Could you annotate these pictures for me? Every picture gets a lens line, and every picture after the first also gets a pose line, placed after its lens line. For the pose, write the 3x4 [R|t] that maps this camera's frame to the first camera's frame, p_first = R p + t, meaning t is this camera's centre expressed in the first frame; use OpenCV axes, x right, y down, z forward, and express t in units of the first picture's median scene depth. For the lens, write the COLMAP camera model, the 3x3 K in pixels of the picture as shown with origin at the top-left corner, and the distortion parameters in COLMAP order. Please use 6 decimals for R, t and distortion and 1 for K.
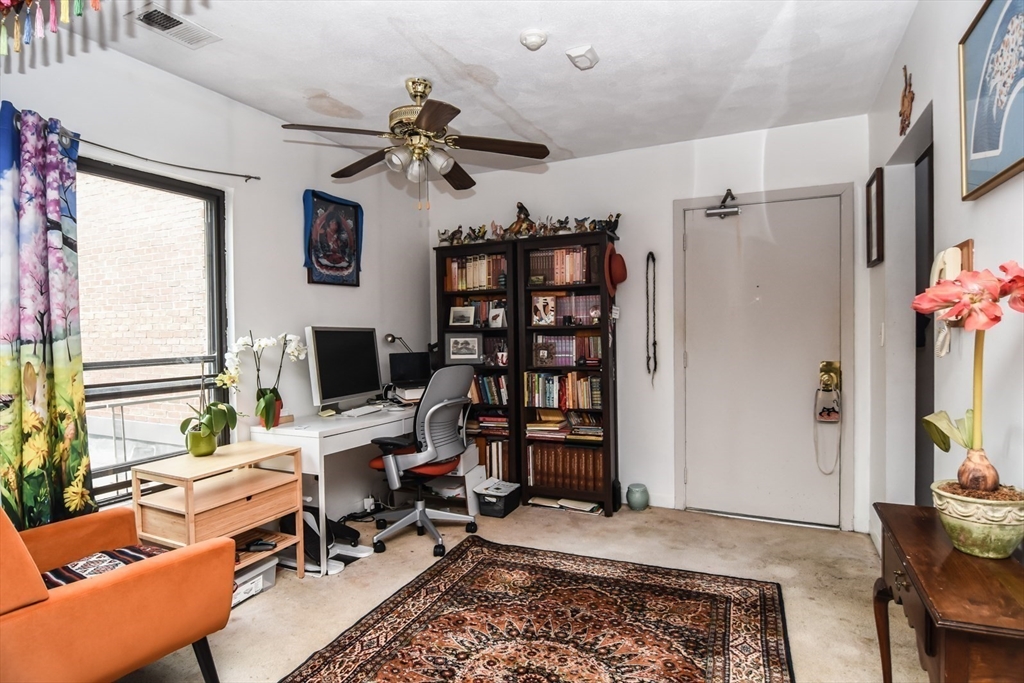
lens RADIAL K [[547.4, 0, 511.5], [0, 547.4, 343.3], [0, 0, 1]] dist [-0.007838, -0.009457]
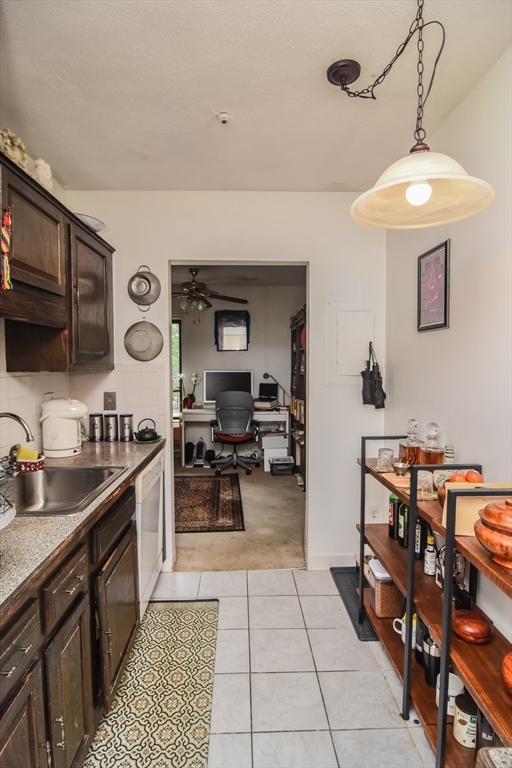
lens RADIAL K [[410.6, 0, 255.0], [0, 410.6, 381.0], [0, 0, 1]] dist [-0.007838, -0.009457]
pose [[0.449448, 0.057682, -0.891442, 1.253602], [-0.022770, 0.998329, 0.053118, -0.078261], [0.893016, -0.003575, 0.450010, 0.337991]]
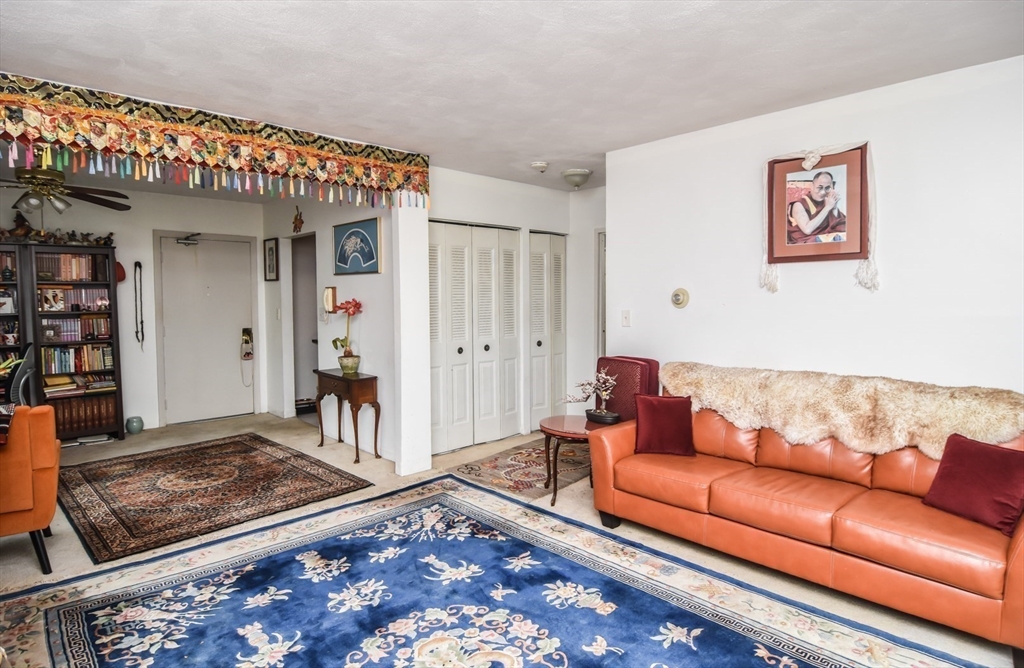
lens RADIAL K [[558.2, 0, 516.3], [0, 558.2, 324.0], [0, 0, 1]] dist [-0.017457, -0.002708]
pose [[0.348850, -0.038330, 0.936394, -0.887899], [0.021611, 0.999227, 0.032851, -0.024465], [-0.936929, 0.008777, 0.349408, -0.556156]]
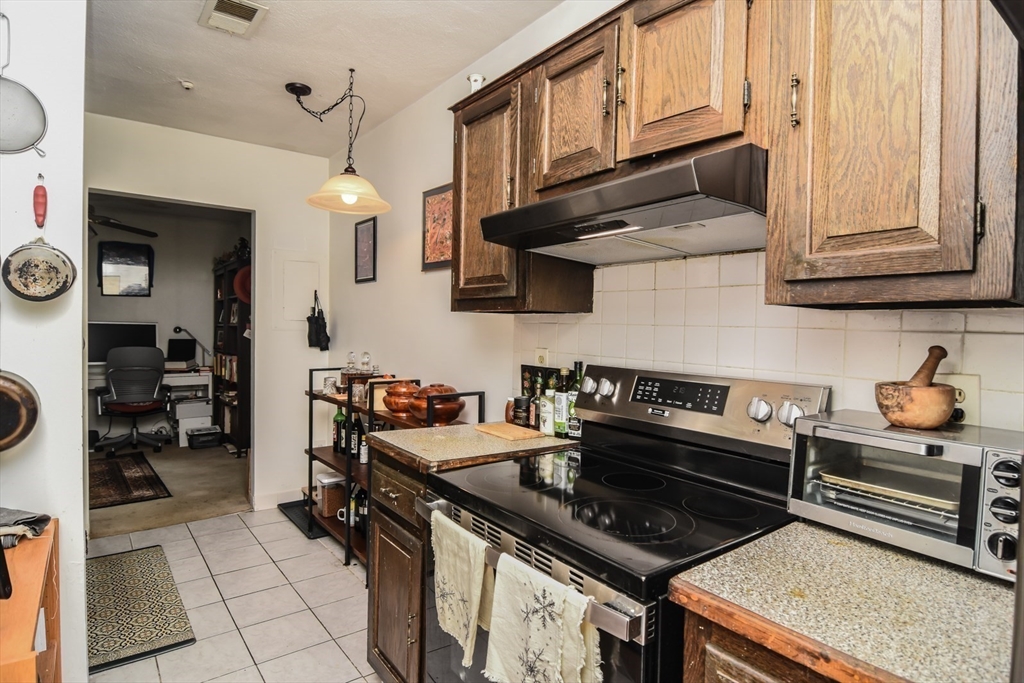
lens RADIAL K [[547.4, 0, 512.5], [0, 547.4, 340.5], [0, 0, 1]] dist [-0.007838, -0.009457]
pose [[0.889521, 0.041191, -0.455034, 1.548695], [-0.038541, 0.999143, 0.015104, -0.043804], [0.455266, 0.004102, 0.890346, 0.050694]]
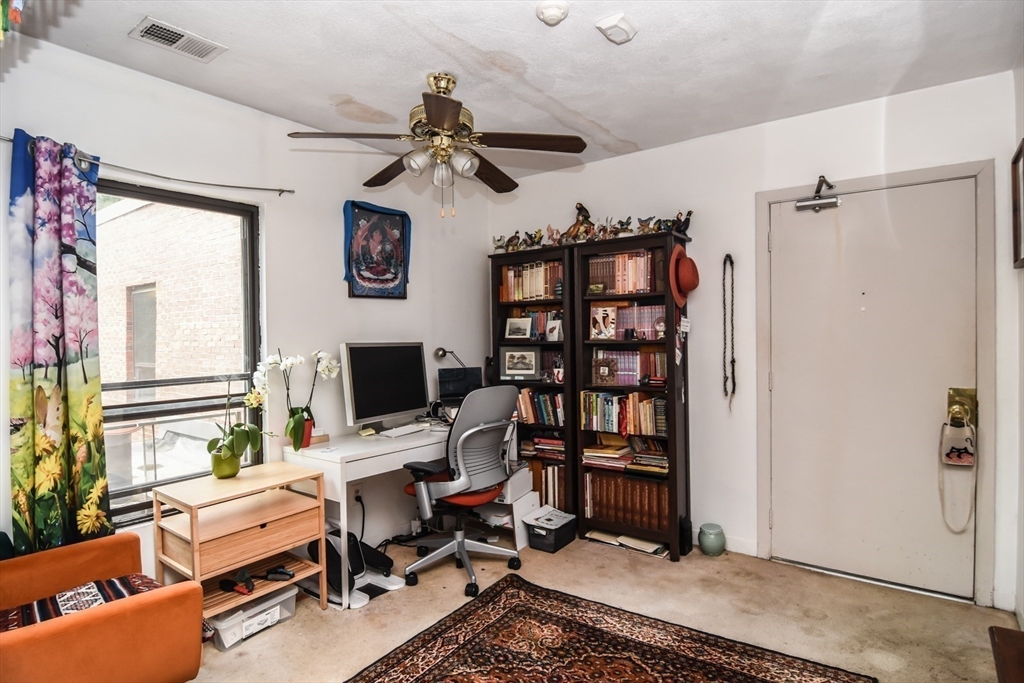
lens RADIAL K [[547.4, 0, 512.4], [0, 547.4, 342.8], [0, 0, 1]] dist [-0.007838, -0.009457]
pose [[0.980773, 0.003059, -0.195129, 0.098802], [-0.003862, 0.999986, -0.003735, -0.026354], [0.195115, 0.004417, 0.980770, 0.105595]]
